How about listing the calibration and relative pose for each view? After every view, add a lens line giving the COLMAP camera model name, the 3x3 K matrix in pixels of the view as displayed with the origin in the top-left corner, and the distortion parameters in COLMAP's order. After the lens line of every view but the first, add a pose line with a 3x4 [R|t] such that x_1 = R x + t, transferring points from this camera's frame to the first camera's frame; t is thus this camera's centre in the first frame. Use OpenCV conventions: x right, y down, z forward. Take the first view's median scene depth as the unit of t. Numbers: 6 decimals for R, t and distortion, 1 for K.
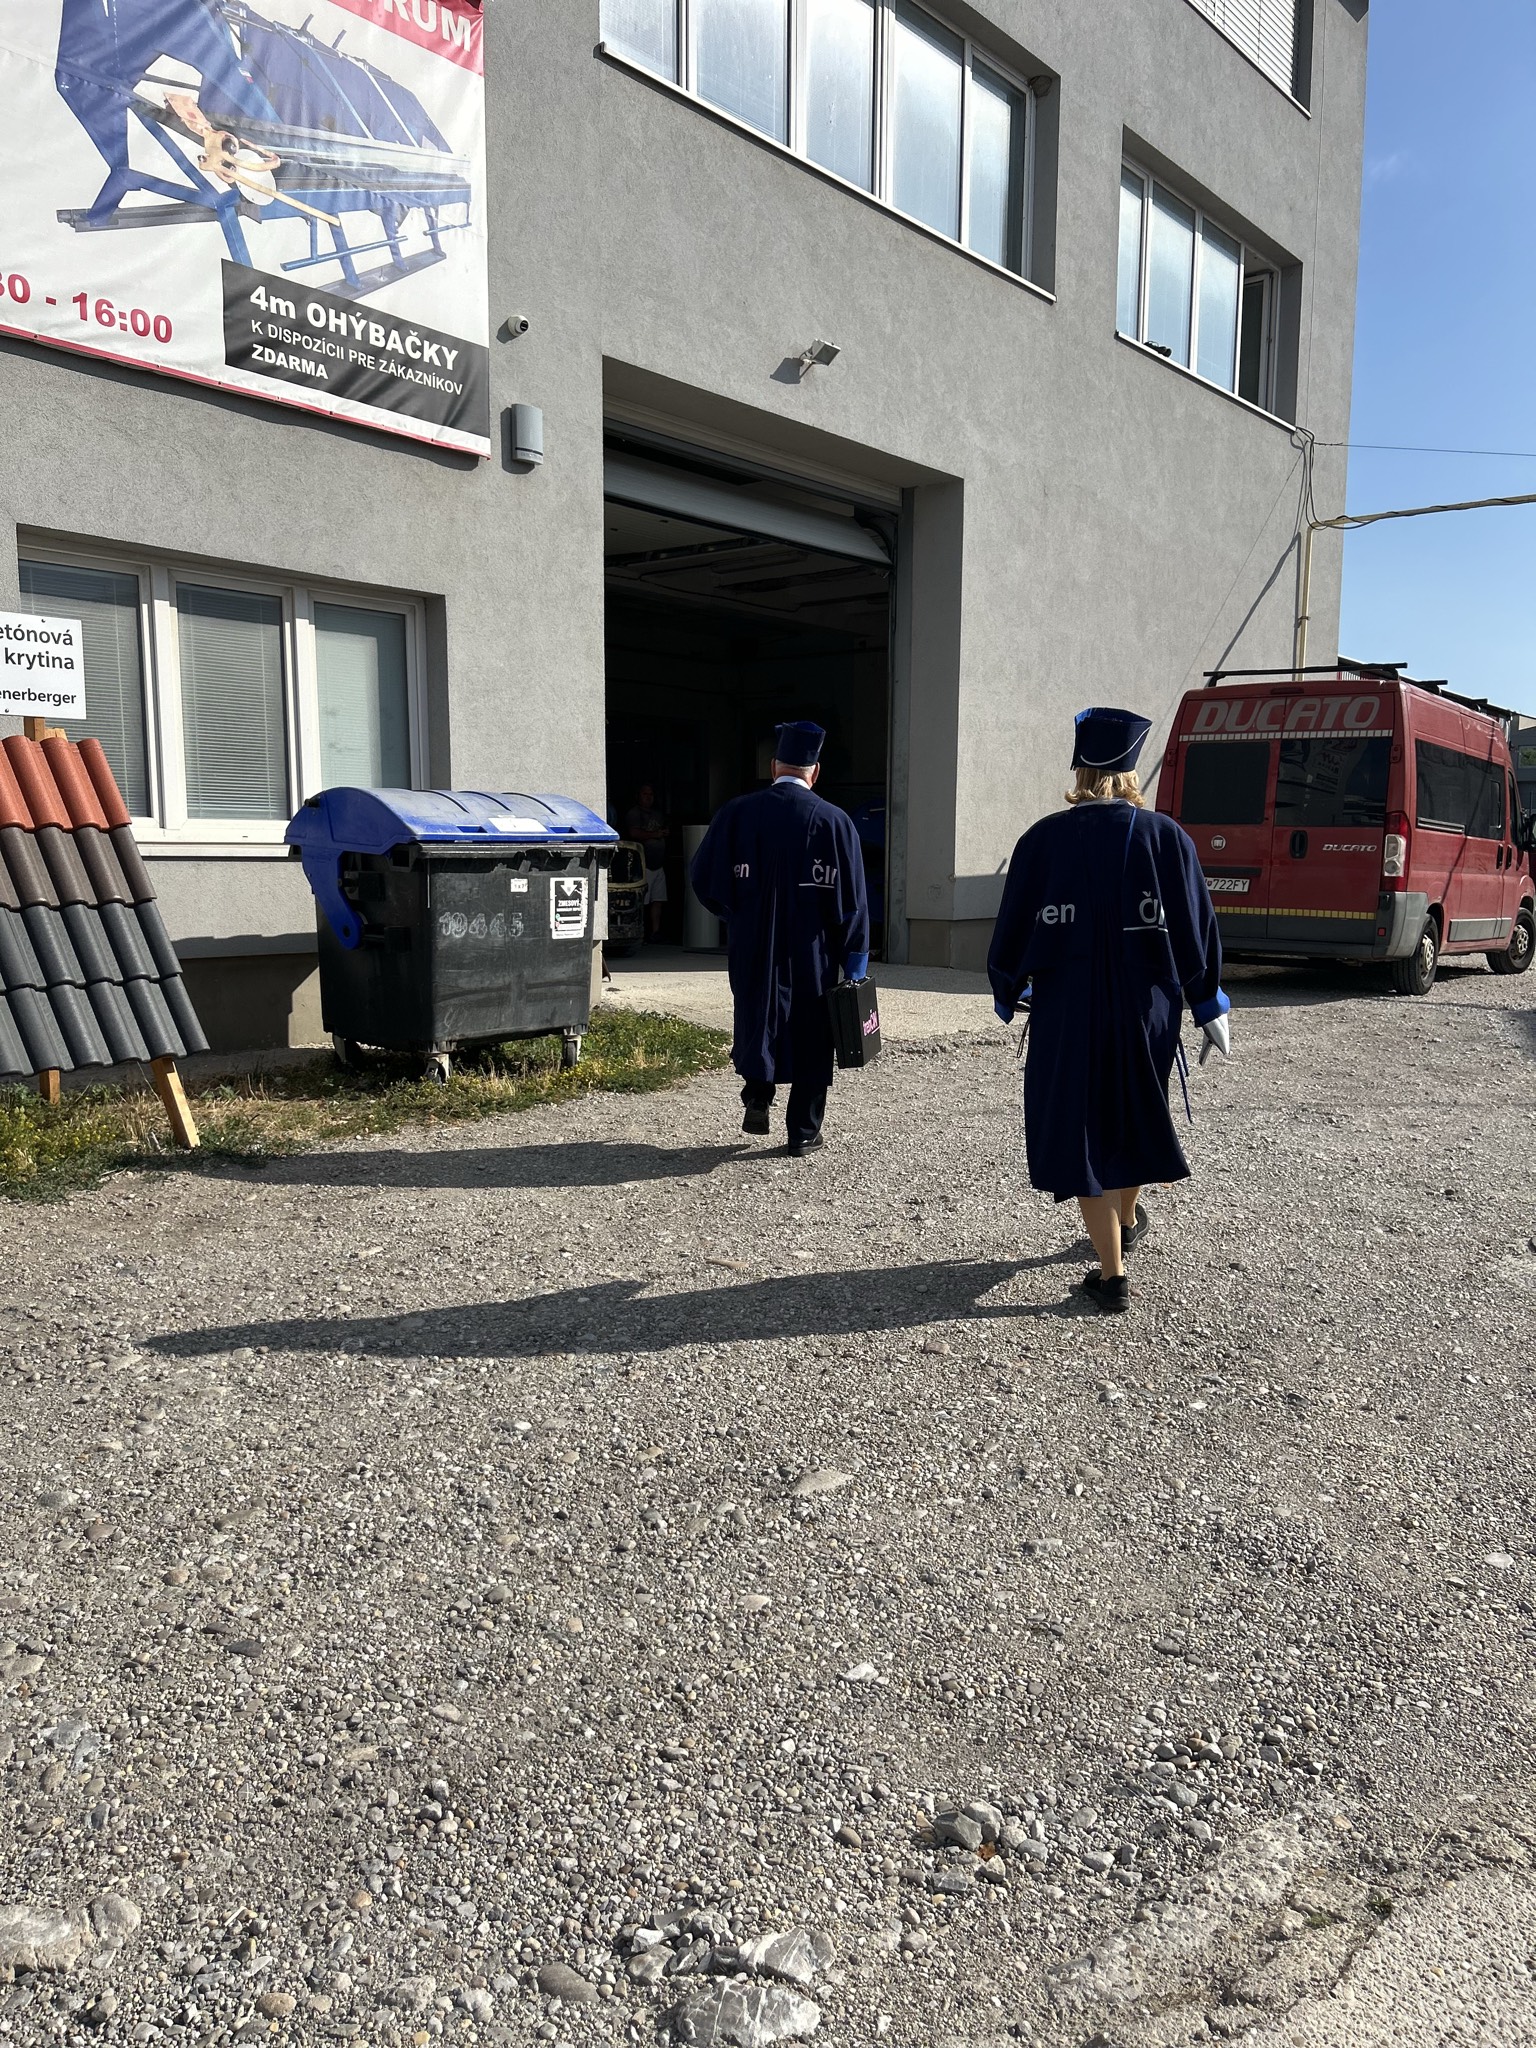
lens RADIAL K [[1550.4, 0, 731.1], [0, 1550.4, 1065.8], [0, 0, 1]] dist [0.030238, -0.036317]
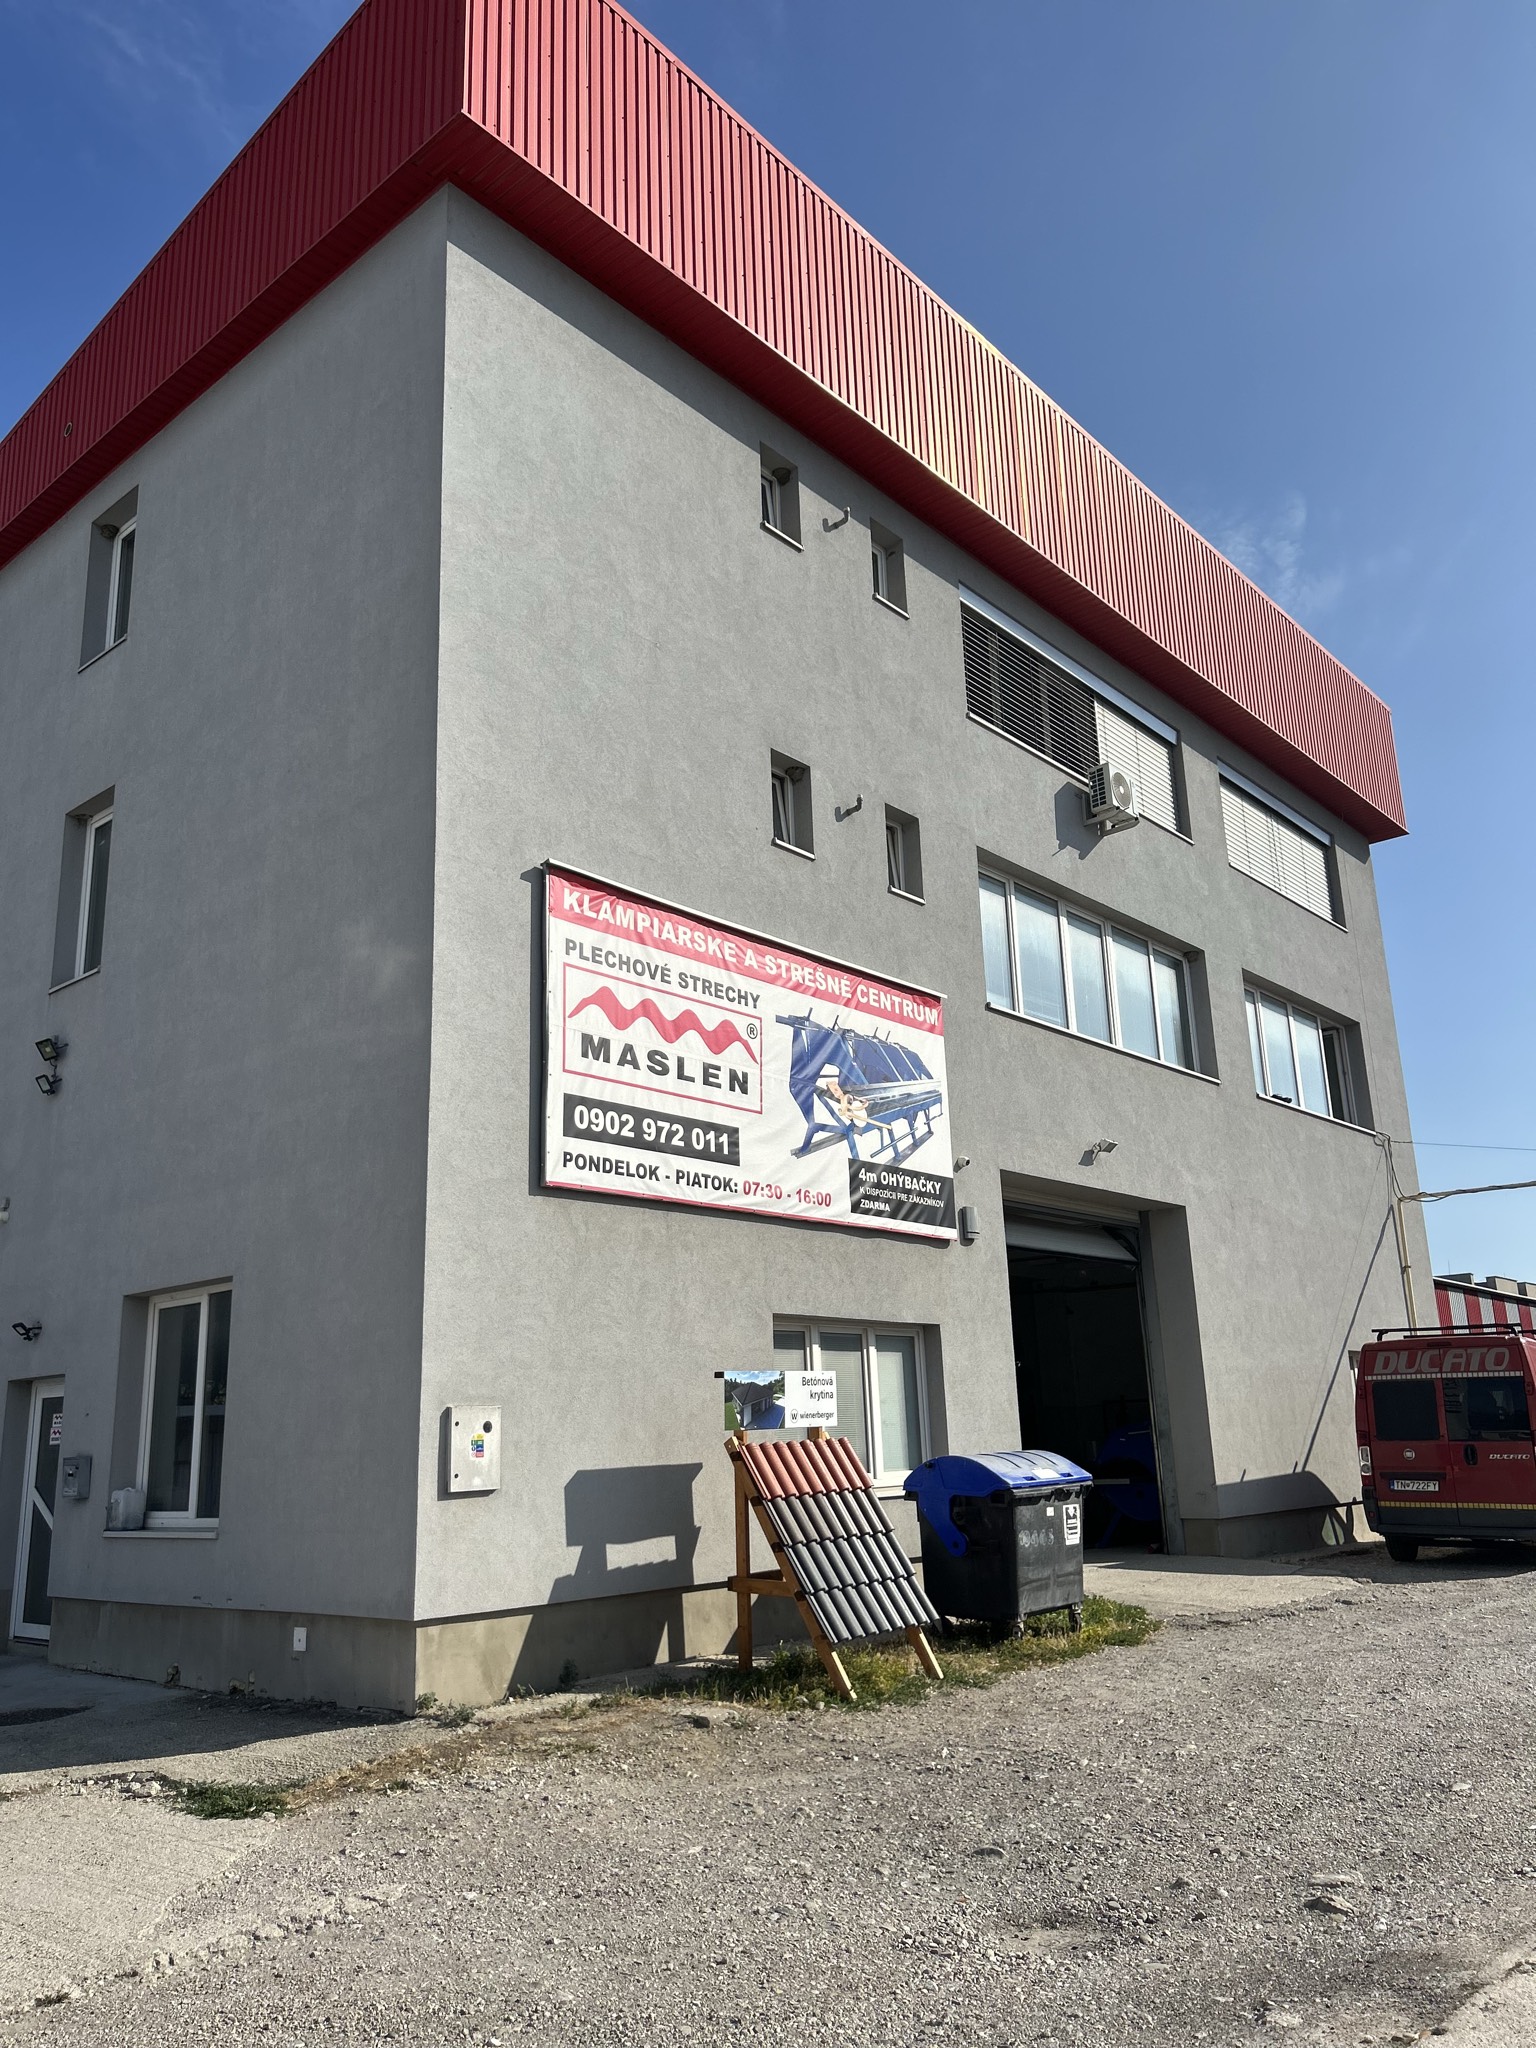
lens RADIAL K [[1550.4, 0, 700.5], [0, 1550.4, 1033.5], [0, 0, 1]] dist [0.030238, -0.036317]
pose [[0.998964, -0.037748, -0.025412, -0.340534], [0.025243, 0.924346, -0.380719, 0.026378], [0.037861, 0.379683, 0.924342, -0.563721]]
